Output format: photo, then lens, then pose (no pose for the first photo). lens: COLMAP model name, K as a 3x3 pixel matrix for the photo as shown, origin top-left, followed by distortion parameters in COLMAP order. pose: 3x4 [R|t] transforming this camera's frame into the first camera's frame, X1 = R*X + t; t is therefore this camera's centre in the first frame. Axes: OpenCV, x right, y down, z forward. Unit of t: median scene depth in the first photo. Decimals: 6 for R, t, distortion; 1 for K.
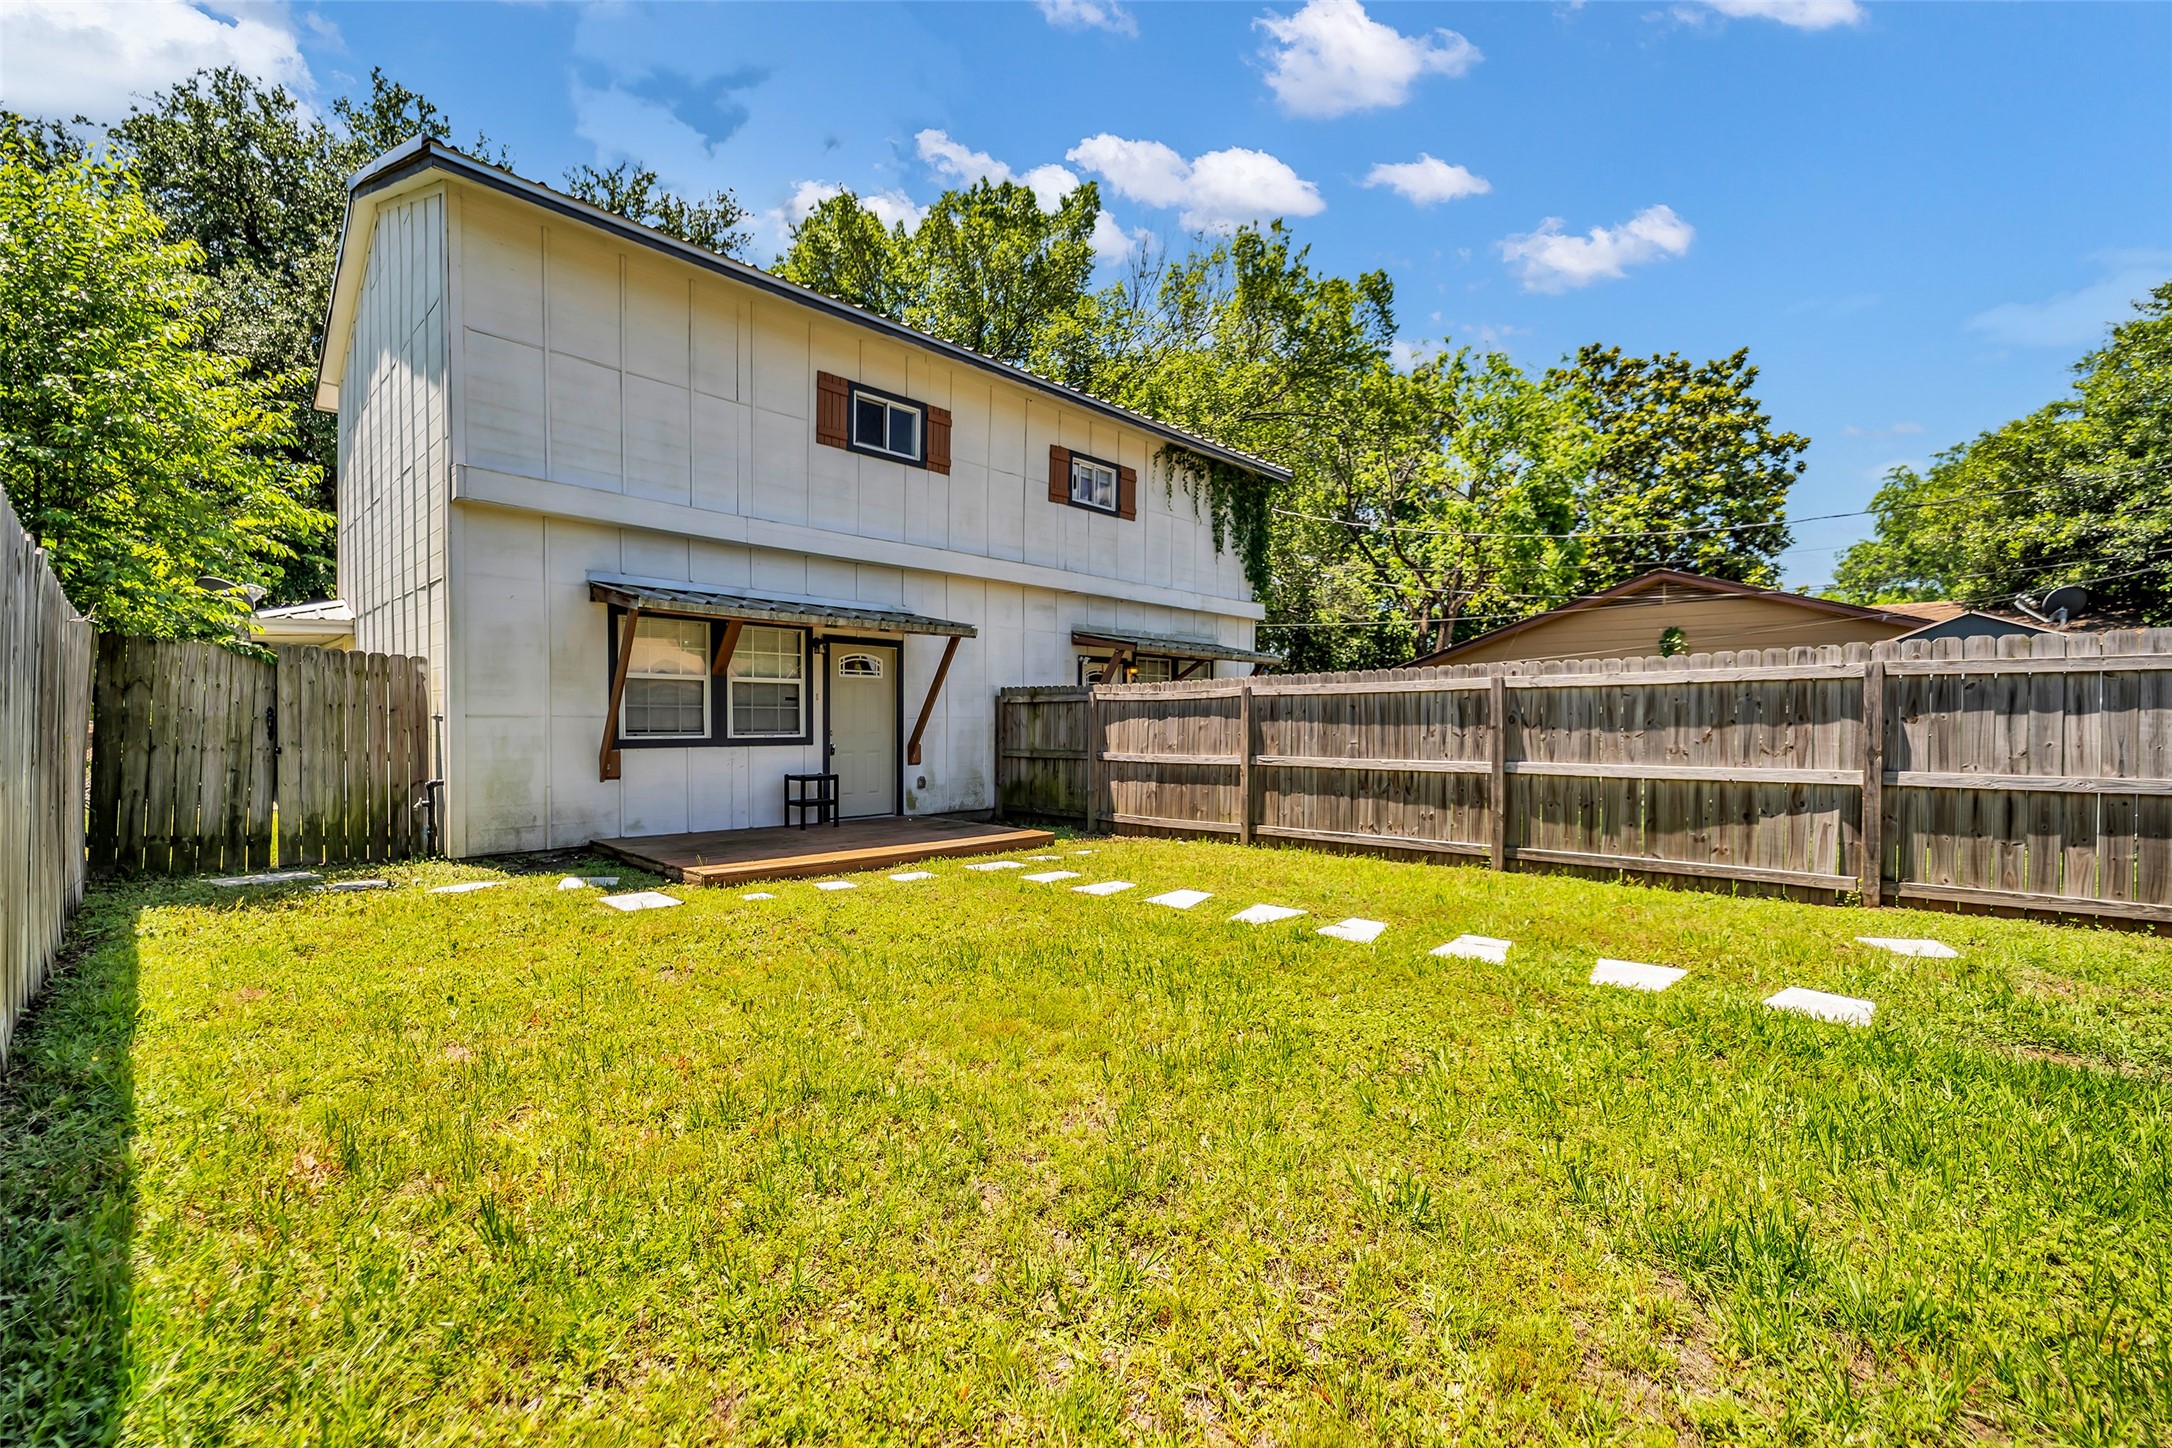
lens RADIAL K [[882.3, 0, 1079.6], [0, 882.3, 721.9], [0, 0, 1]] dist [0.000820, -0.000344]
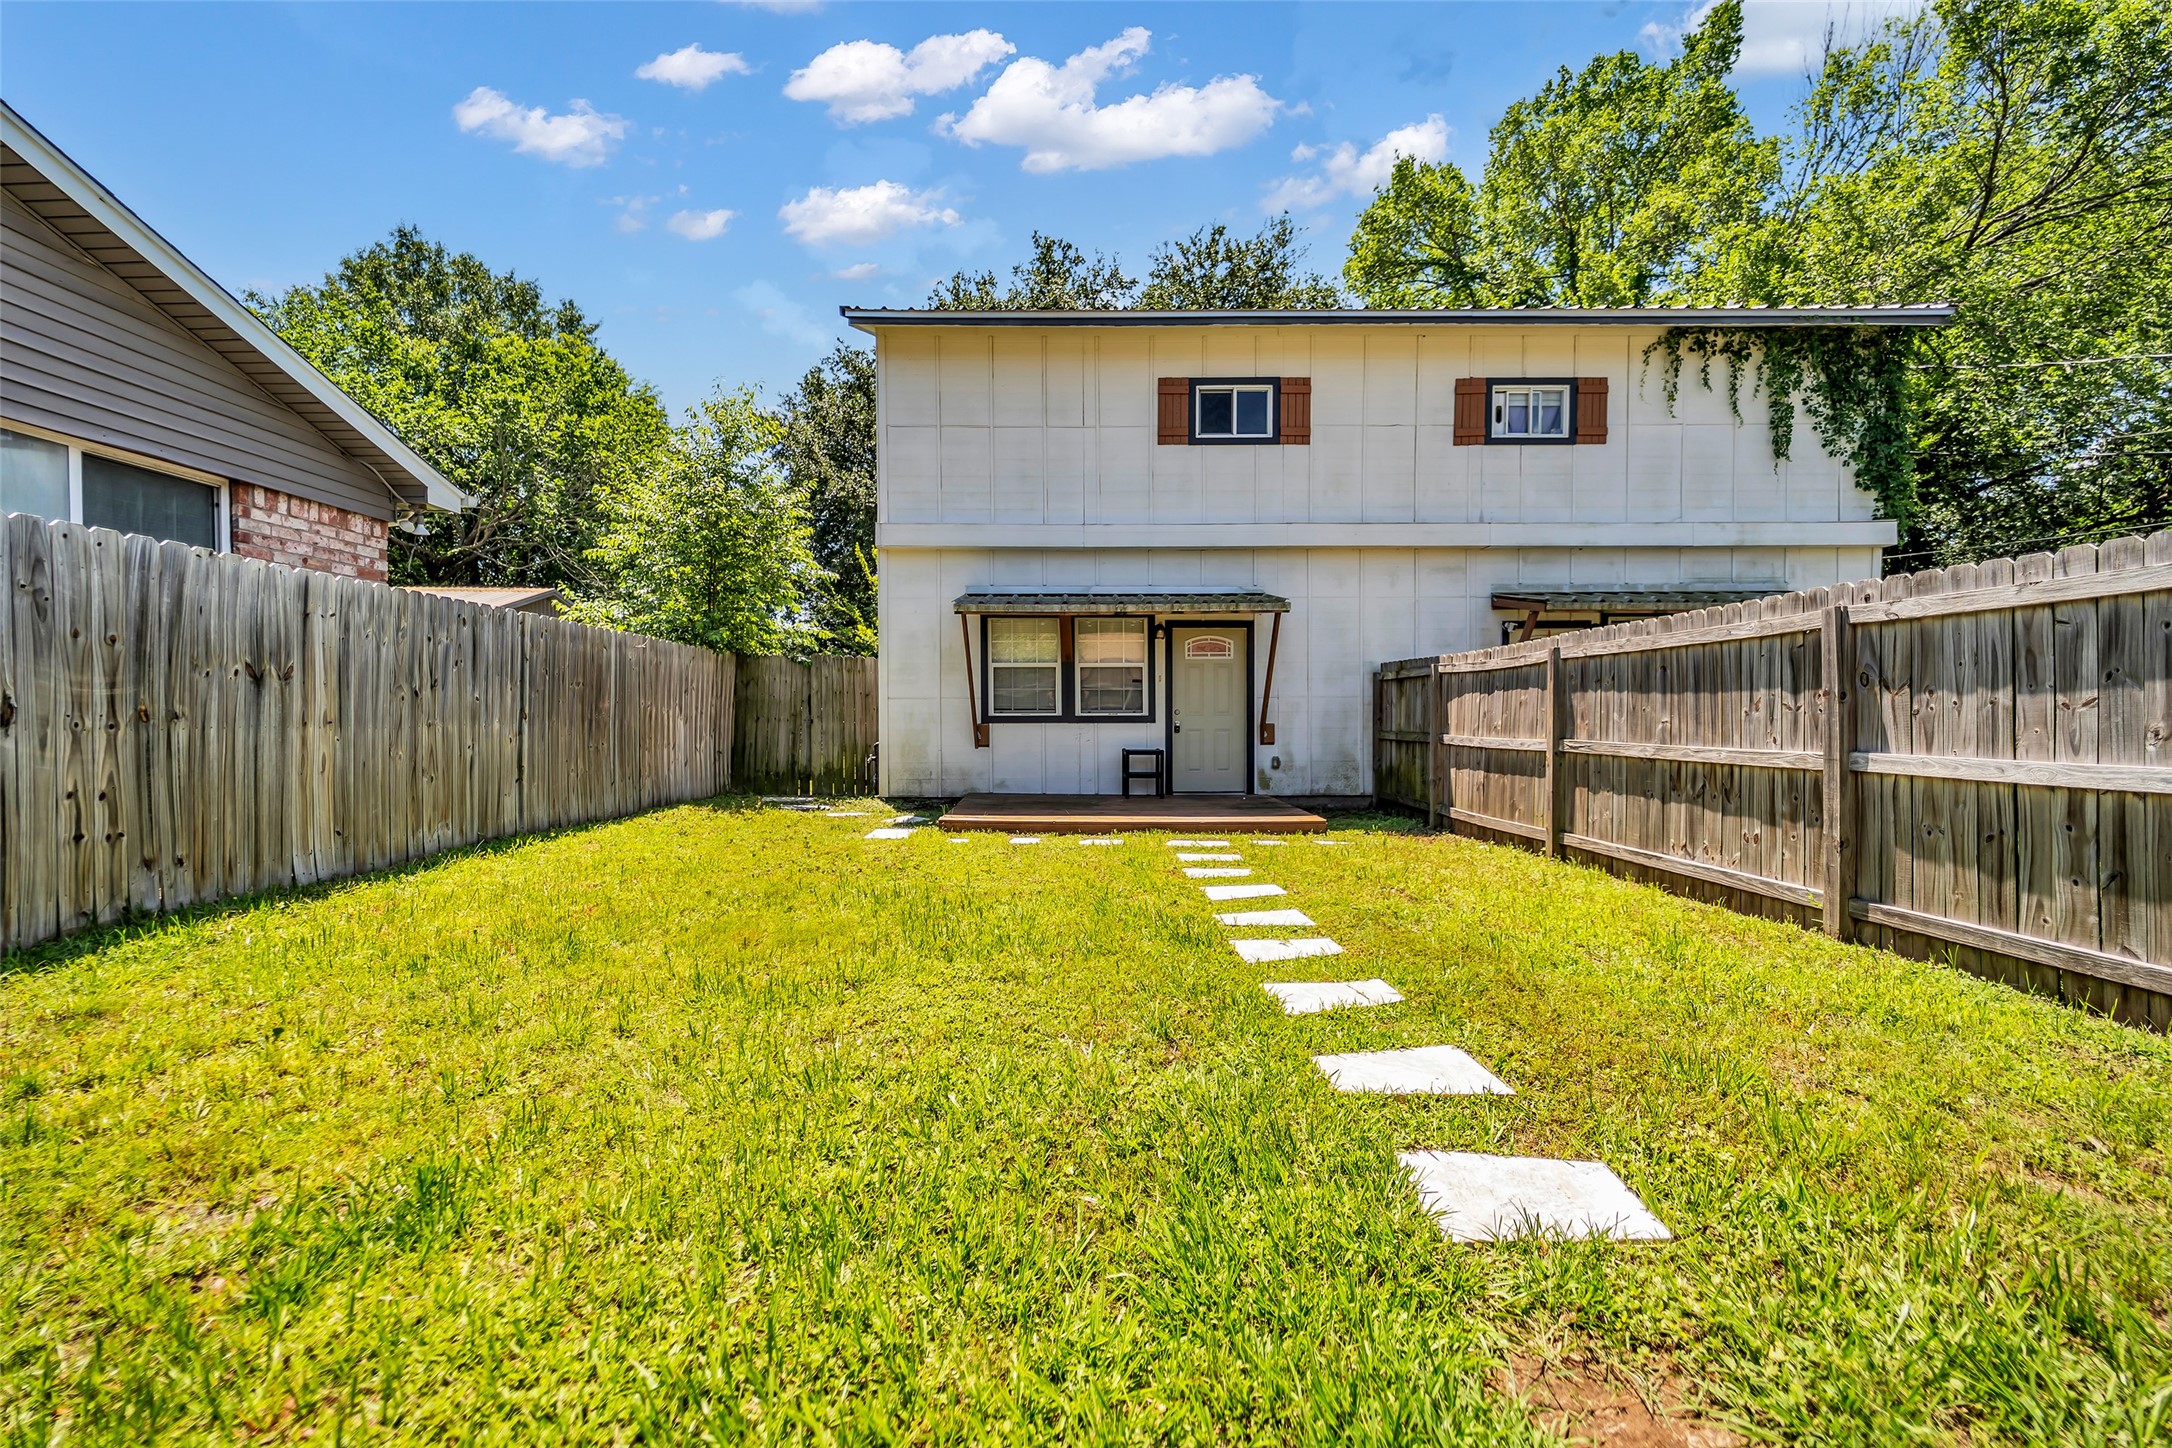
lens RADIAL K [[870.2, 0, 1075.9], [0, 870.2, 714.2], [0, 0, 1]] dist [0.006370, 0.000176]
pose [[0.702934, -0.000916, -0.711254, 0.391064], [0.002144, 0.999997, 0.000832, 0.014318], [0.711252, -0.002110, 0.702934, 0.171998]]
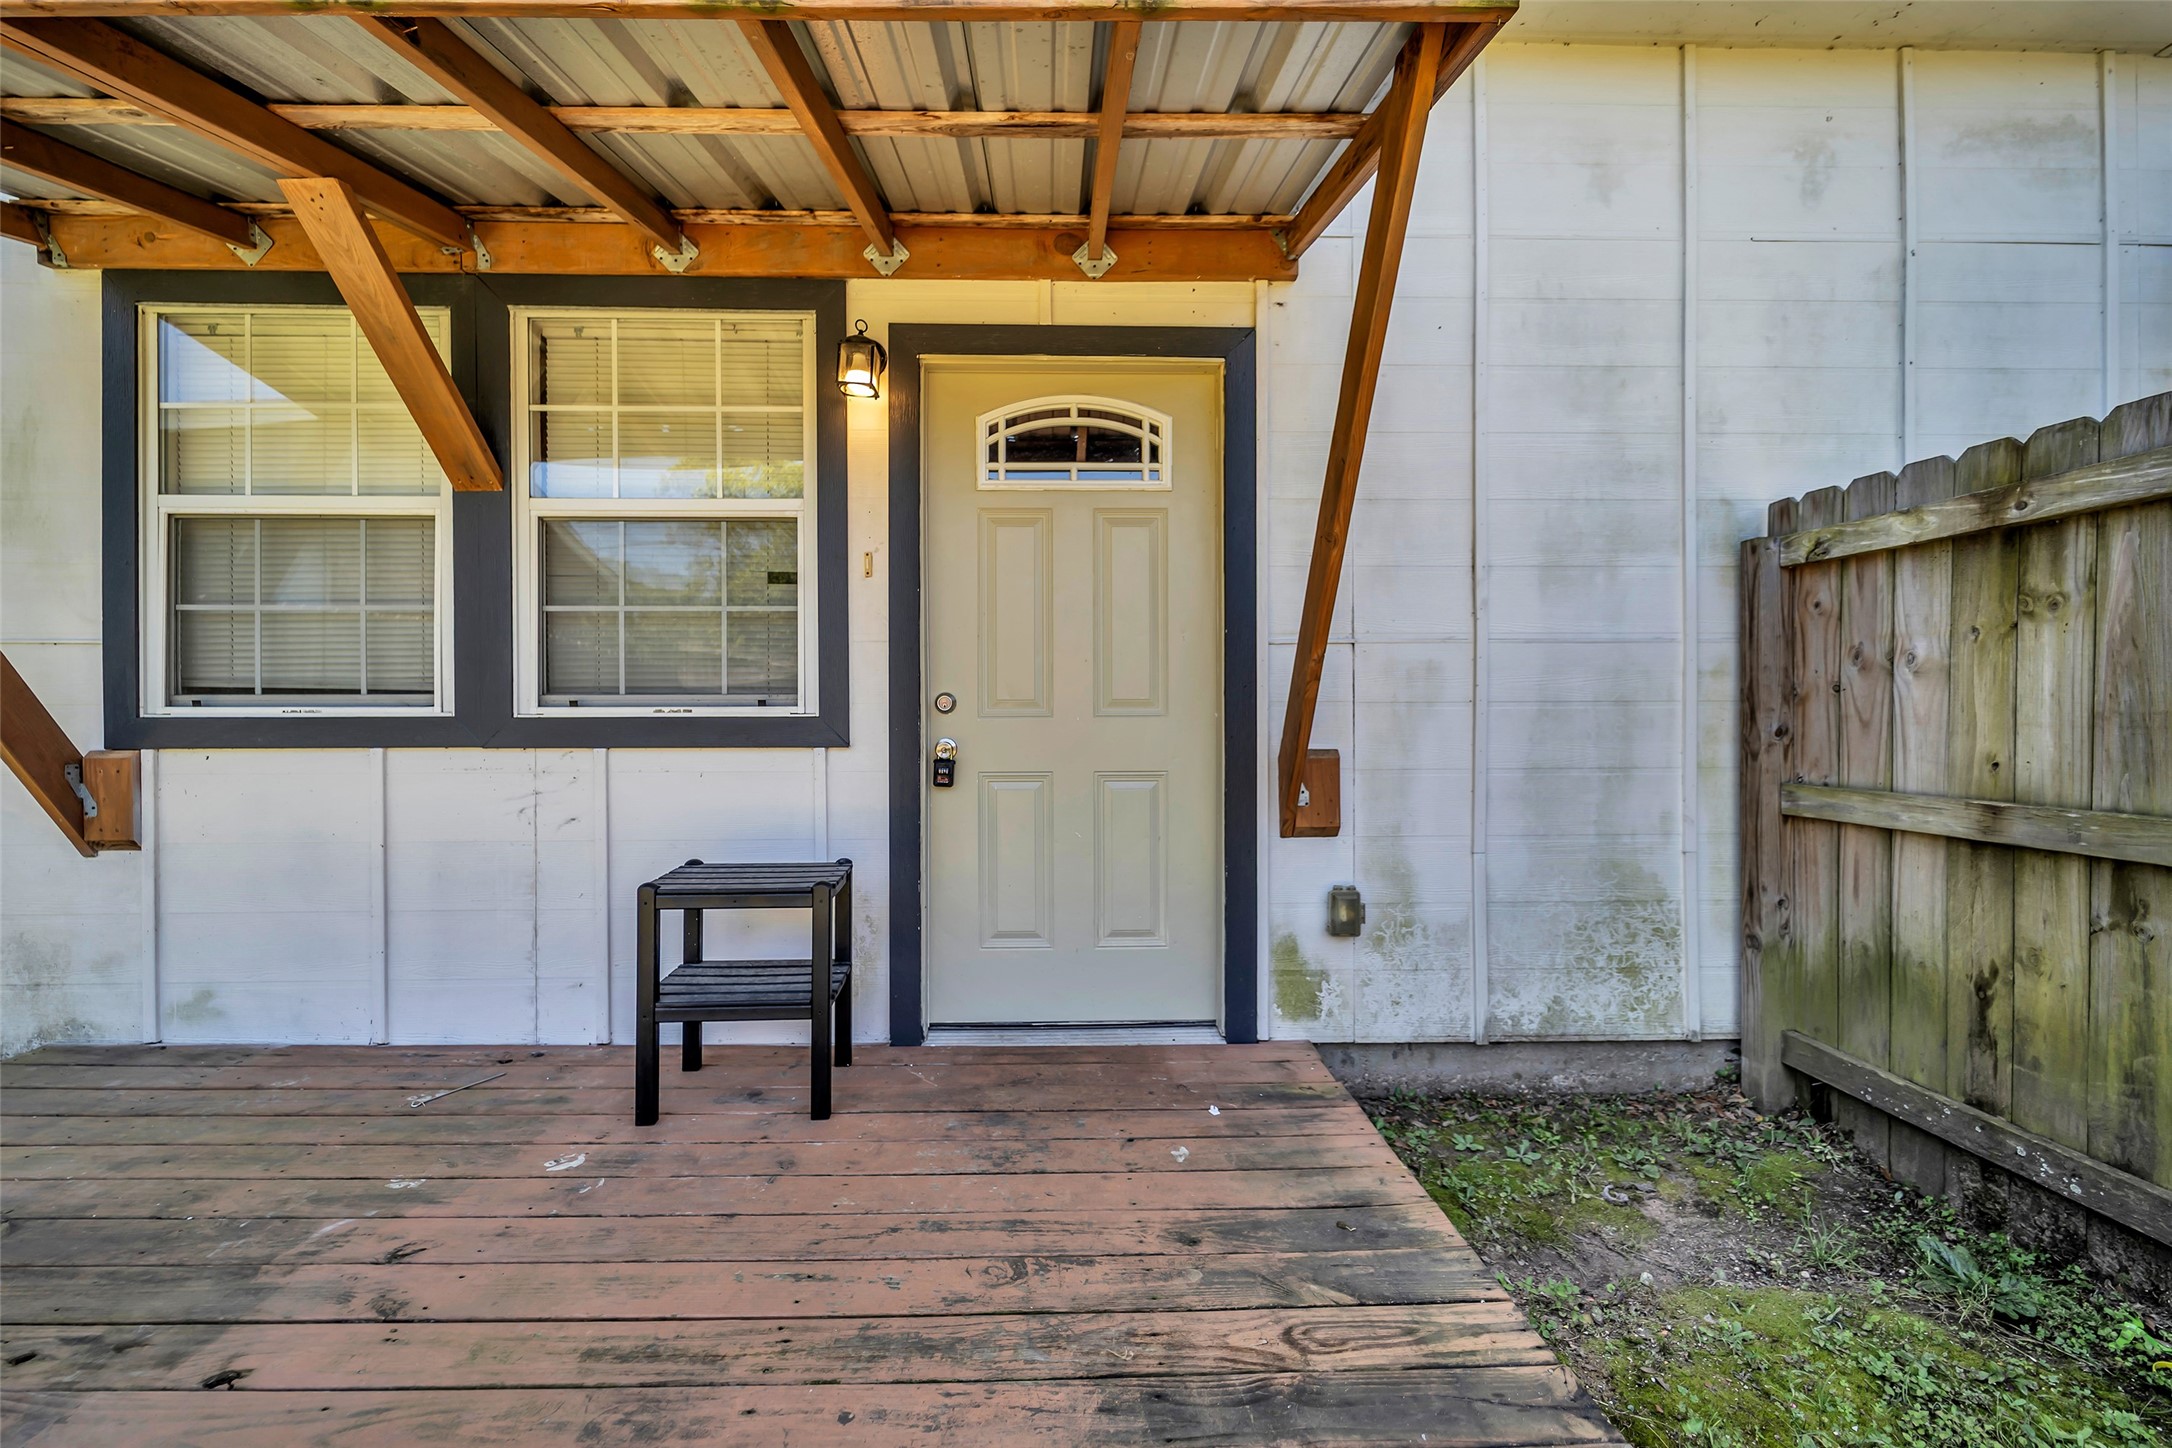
lens RADIAL K [[901.8, 0, 1052.5], [0, 901.8, 711.0], [0, 0, 1]] dist [0.000536, -0.000024]
pose [[0.709809, -0.002151, -0.704391, -0.068633], [0.001930, 0.999998, -0.001109, 0.015803], [0.704392, -0.000573, 0.709811, 0.844653]]
